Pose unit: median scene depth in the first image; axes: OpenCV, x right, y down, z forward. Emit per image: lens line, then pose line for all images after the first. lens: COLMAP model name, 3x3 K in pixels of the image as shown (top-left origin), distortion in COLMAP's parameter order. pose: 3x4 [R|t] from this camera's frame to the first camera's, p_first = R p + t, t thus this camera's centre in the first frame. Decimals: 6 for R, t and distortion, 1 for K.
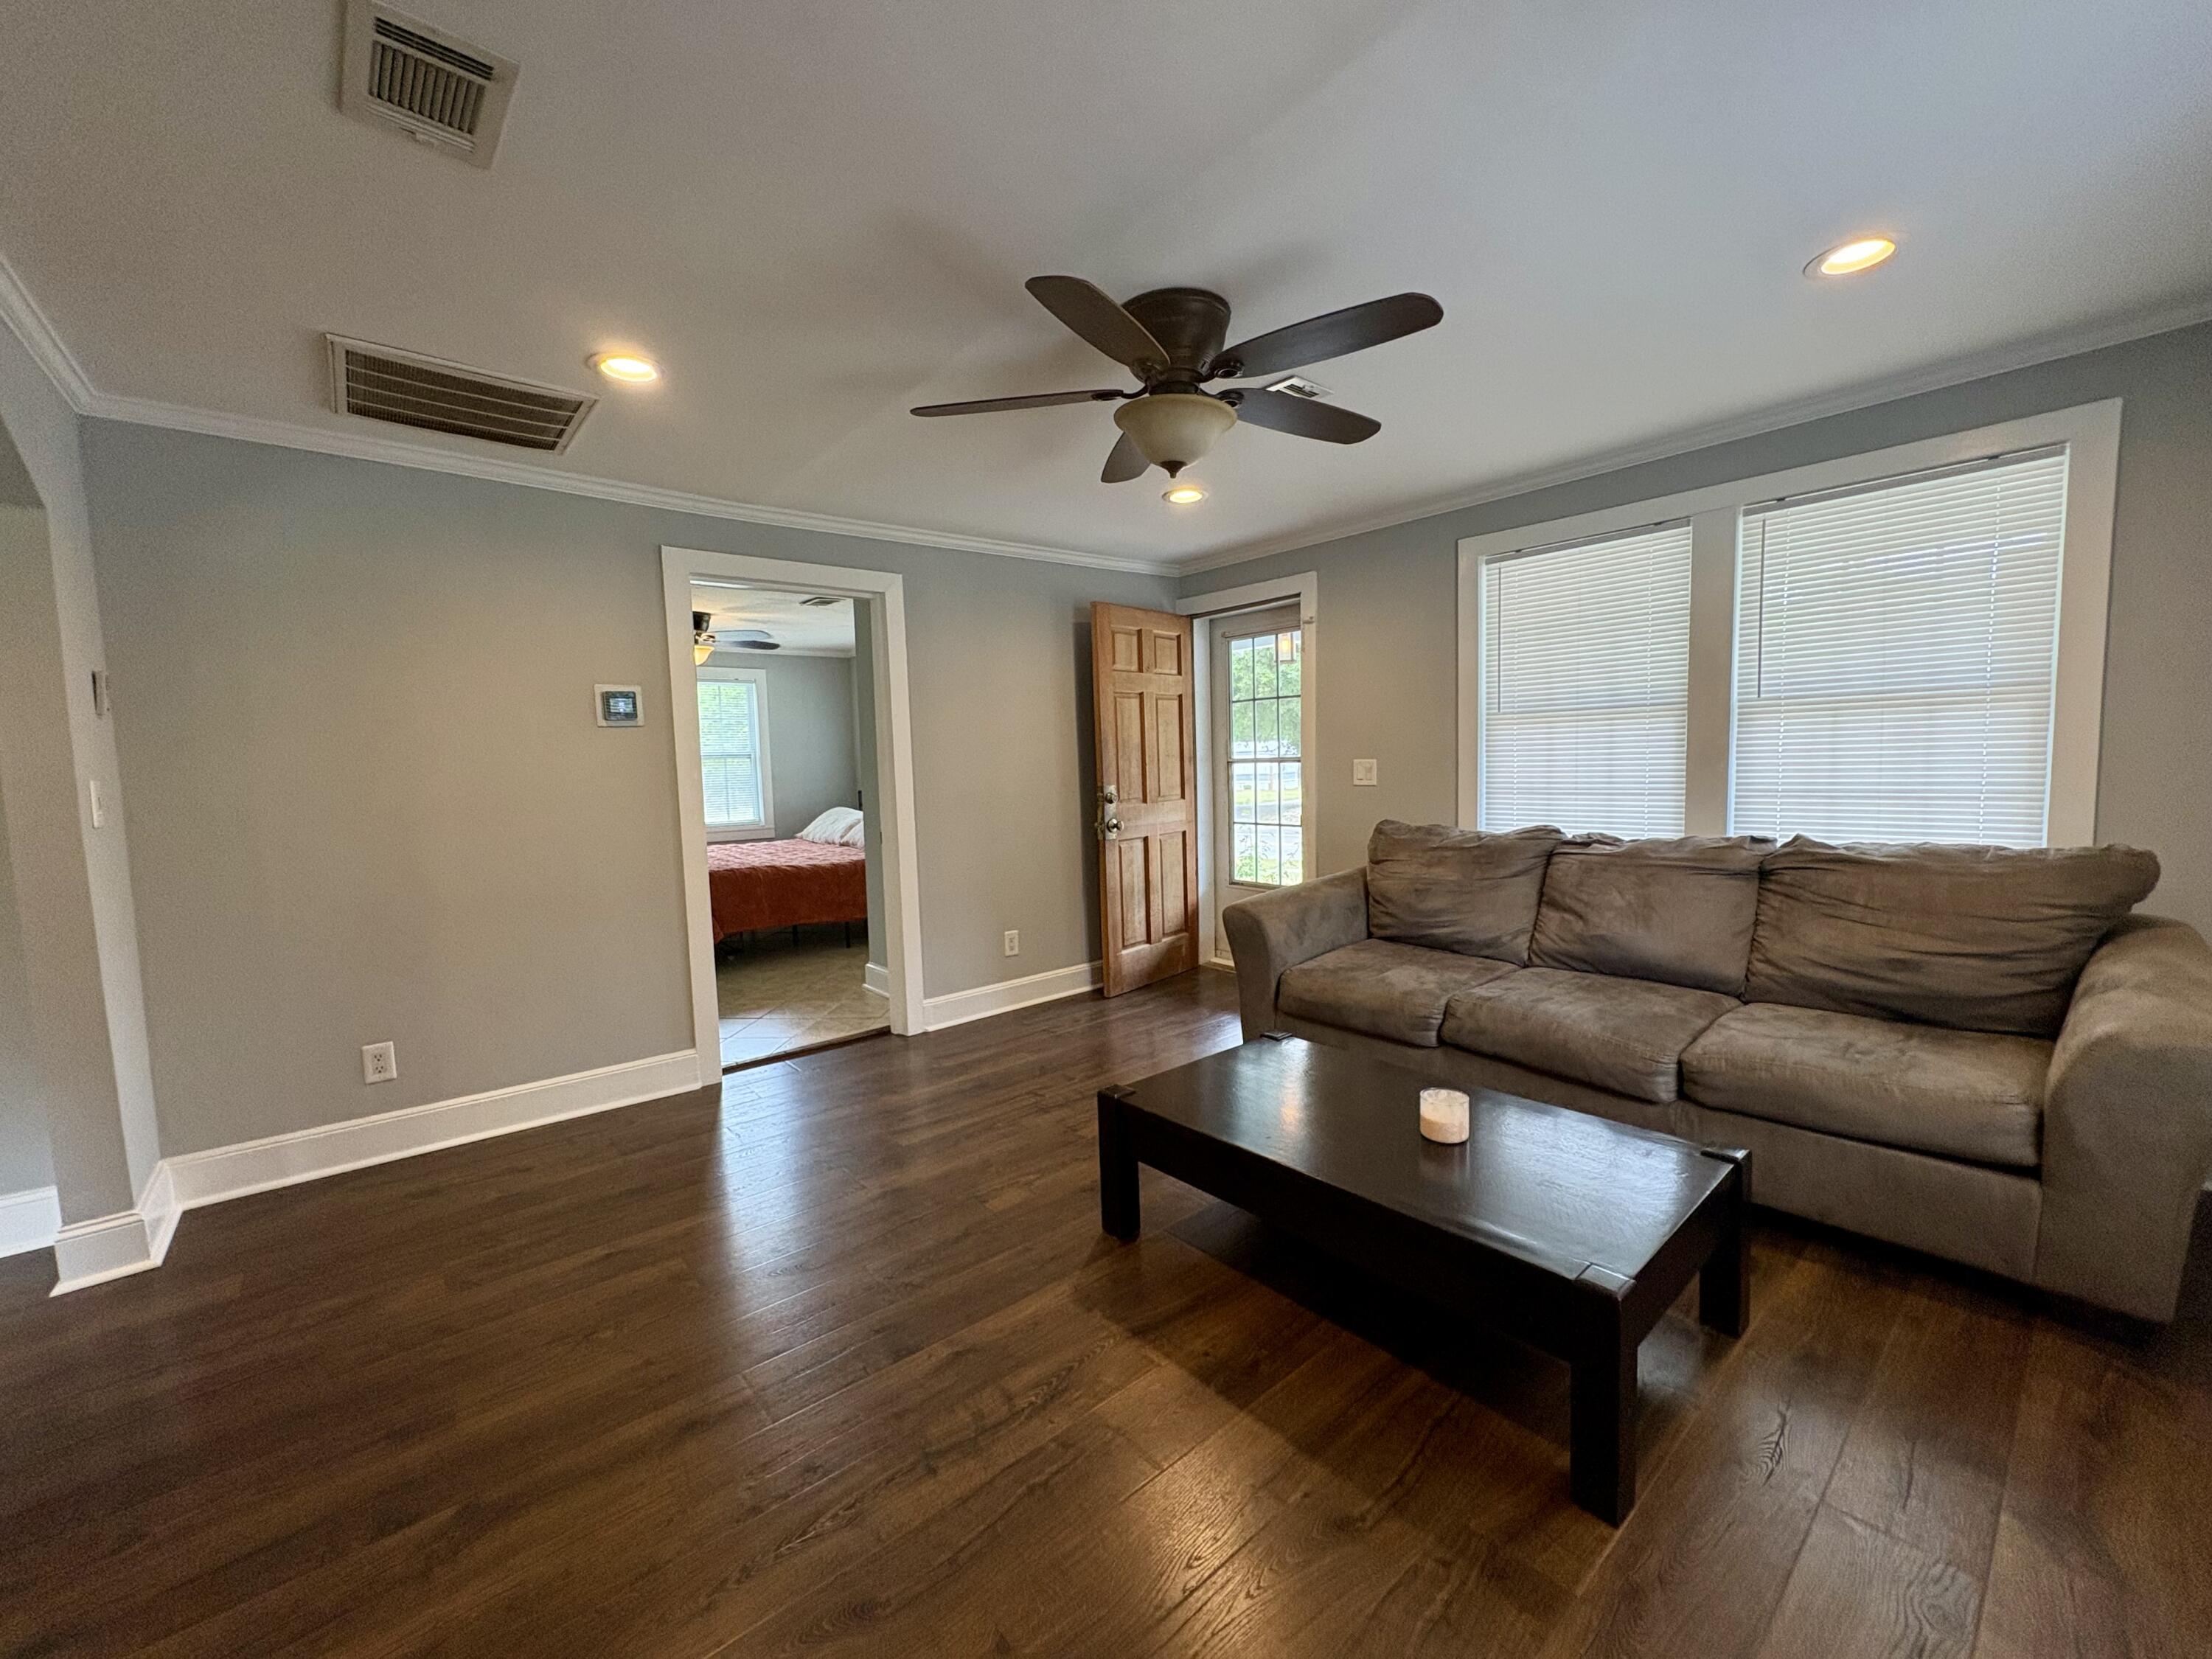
lens RADIAL K [[881.3, 0, 1100.5], [0, 881.3, 827.1], [0, 0, 1]] dist [0.001060, -0.000223]
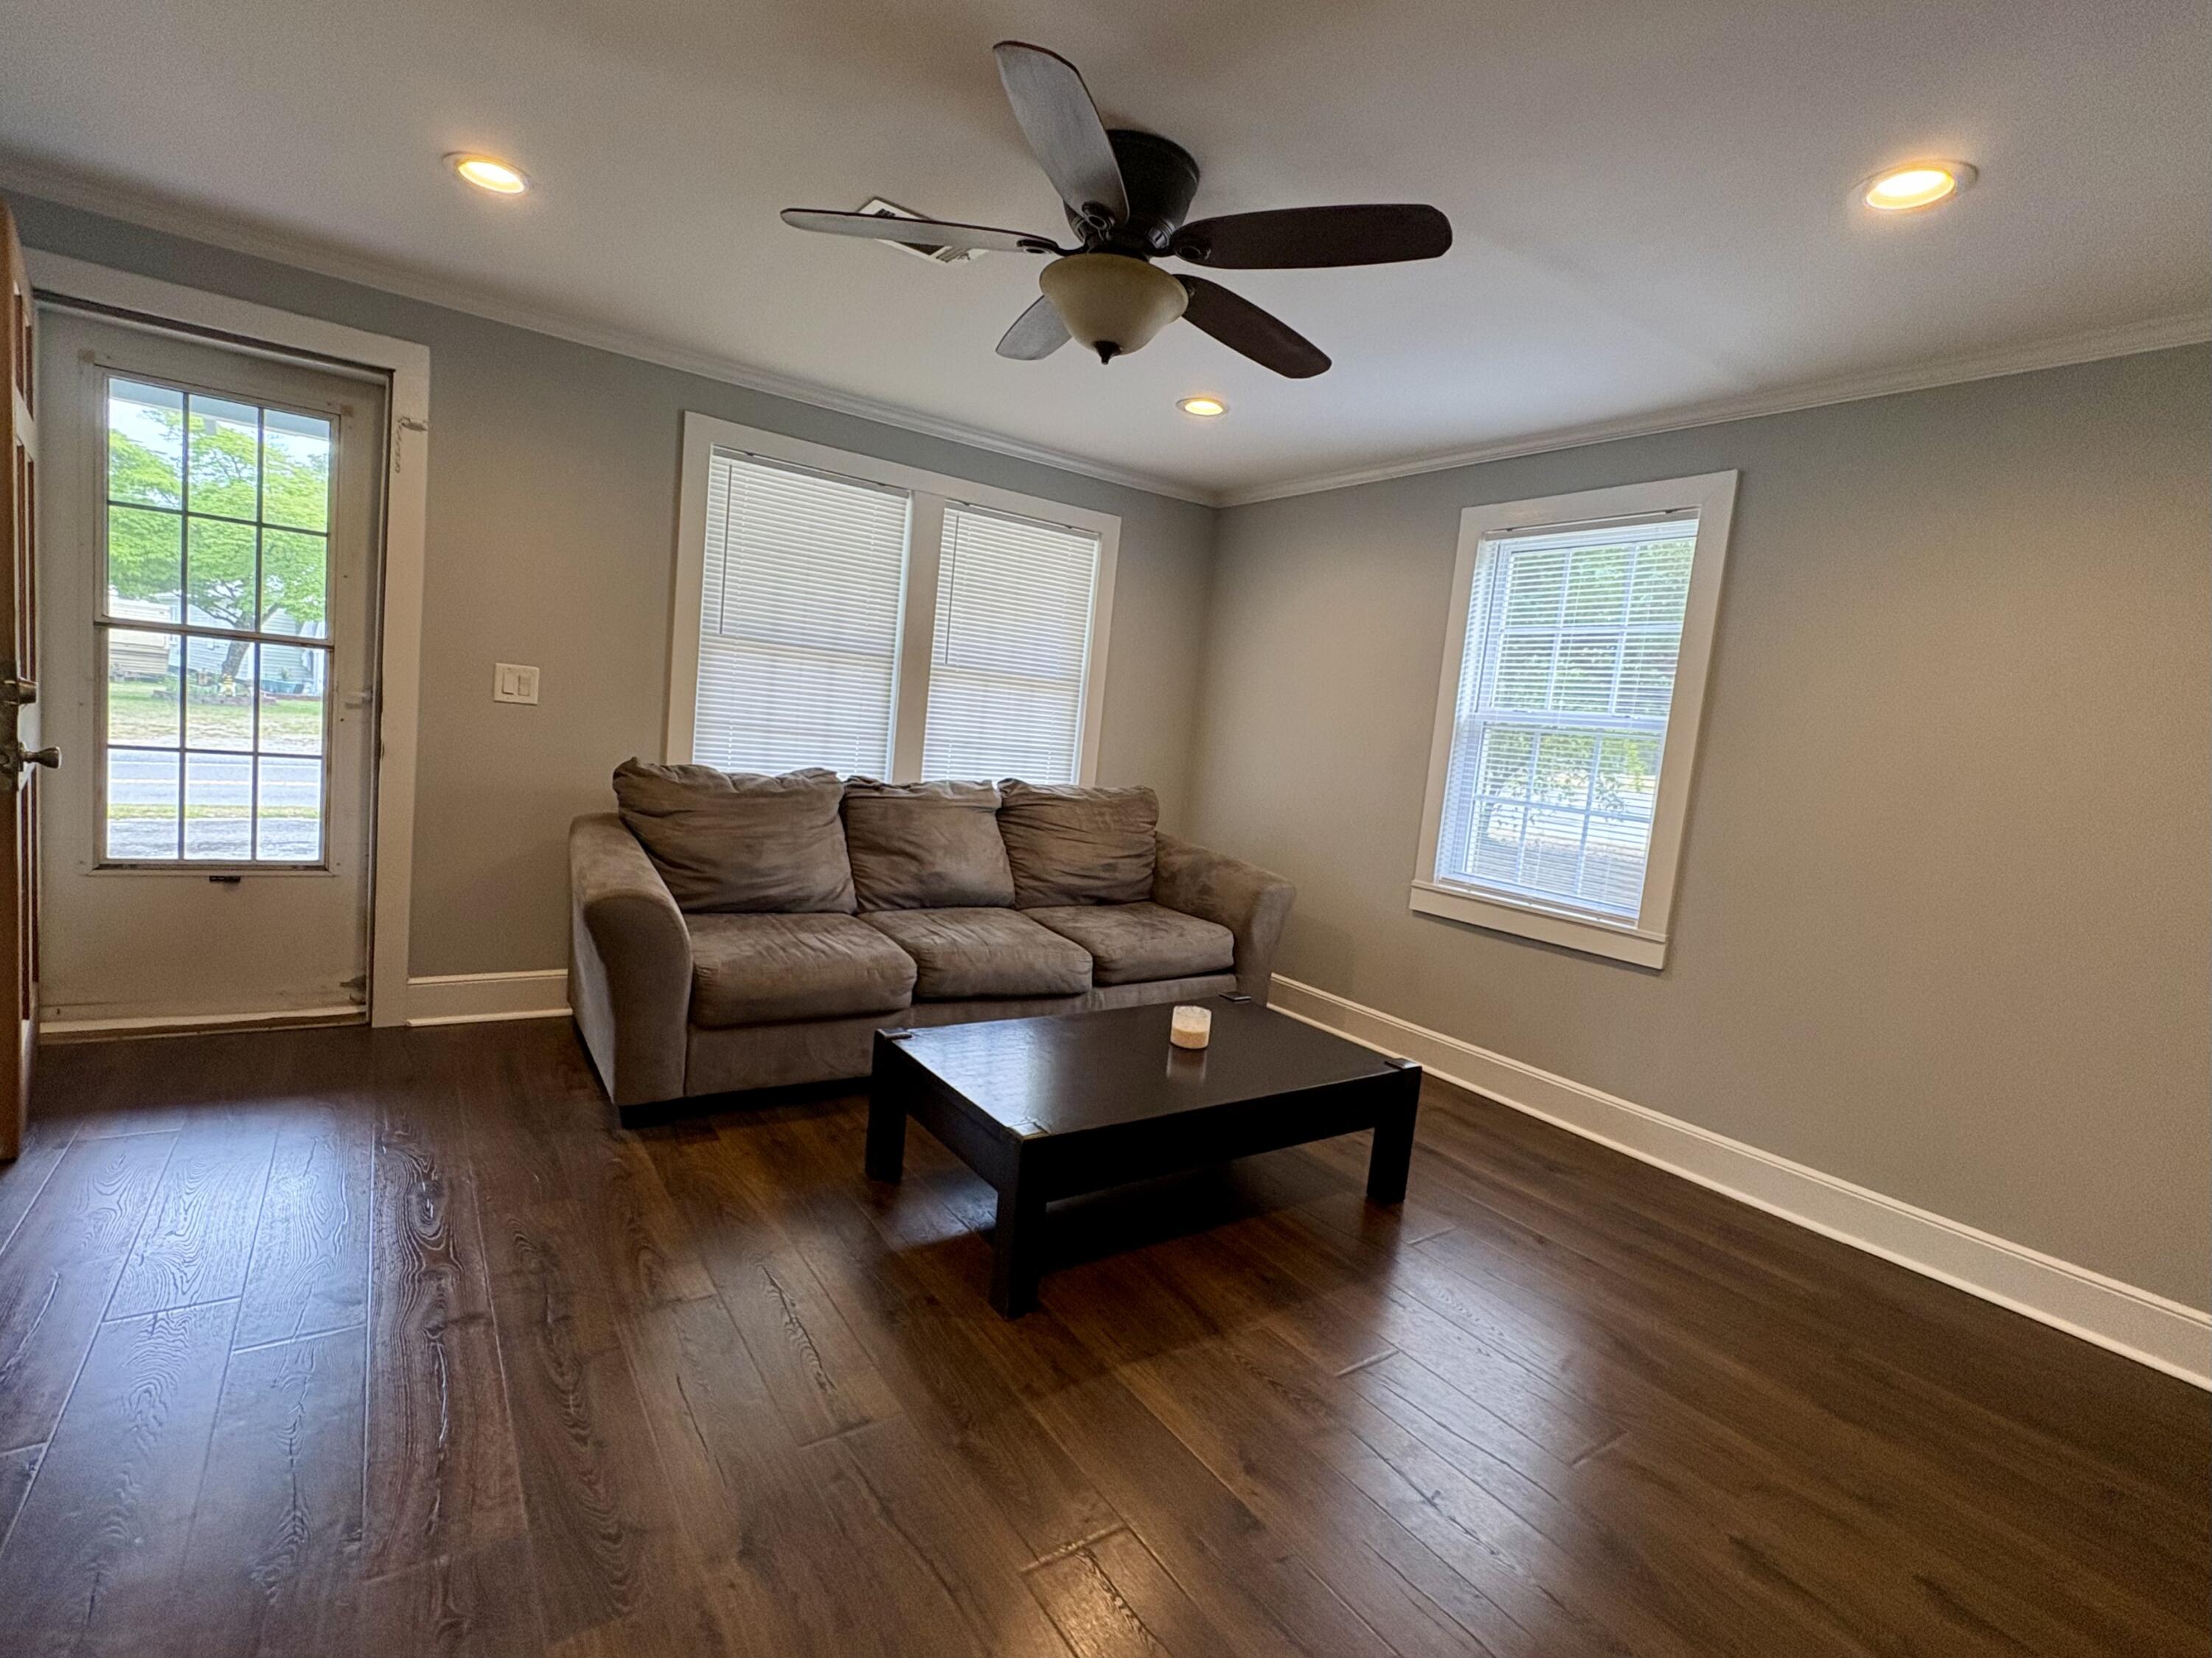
lens RADIAL K [[1030.4, 0, 1106.8], [0, 1030.4, 830.0], [0, 0, 1]] dist [0.003443, -0.000301]
pose [[0.097145, -0.068615, 0.992902, -0.681298], [-0.027843, 0.997043, 0.071626, -0.027867], [-0.994881, -0.034604, 0.094947, 0.671110]]
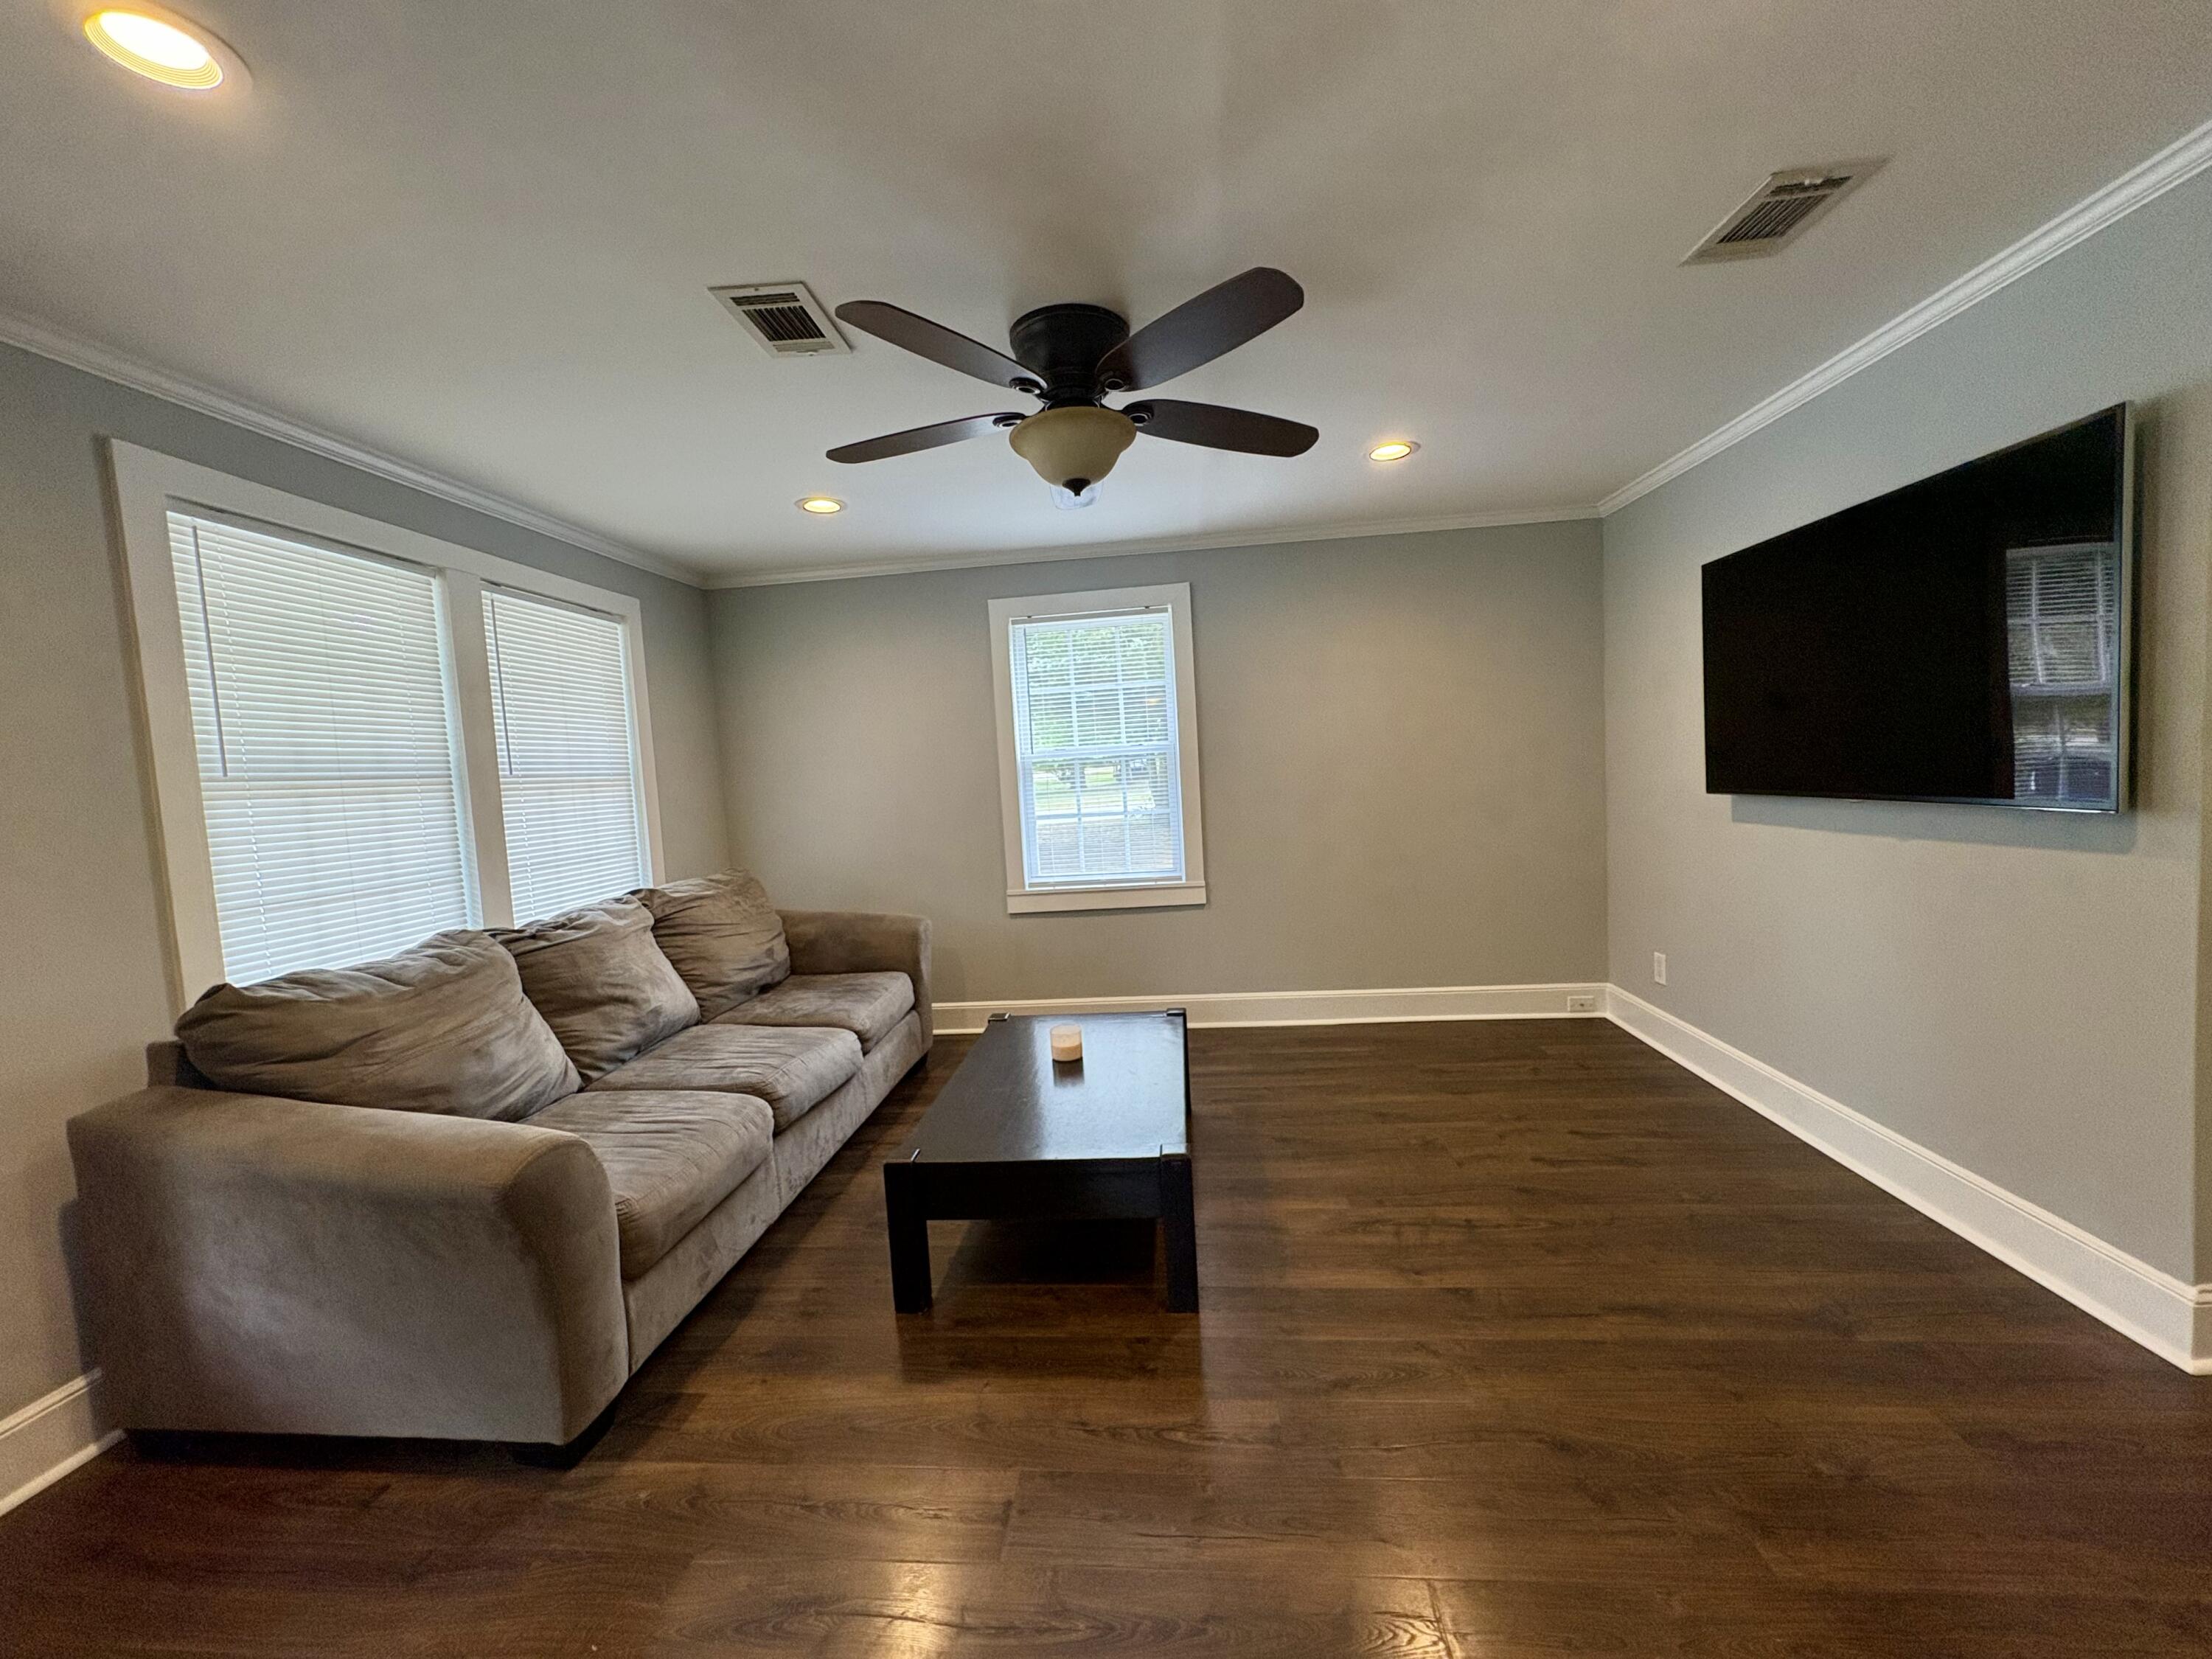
lens RADIAL K [[881.3, 0, 1101.6], [0, 881.3, 827.6], [0, 0, 1]] dist [0.001060, -0.000223]
pose [[-0.692305, 0.019988, 0.721328, -0.467193], [0.128830, 0.986980, 0.096298, -0.102144], [-0.710011, 0.159596, -0.685867, 1.282117]]
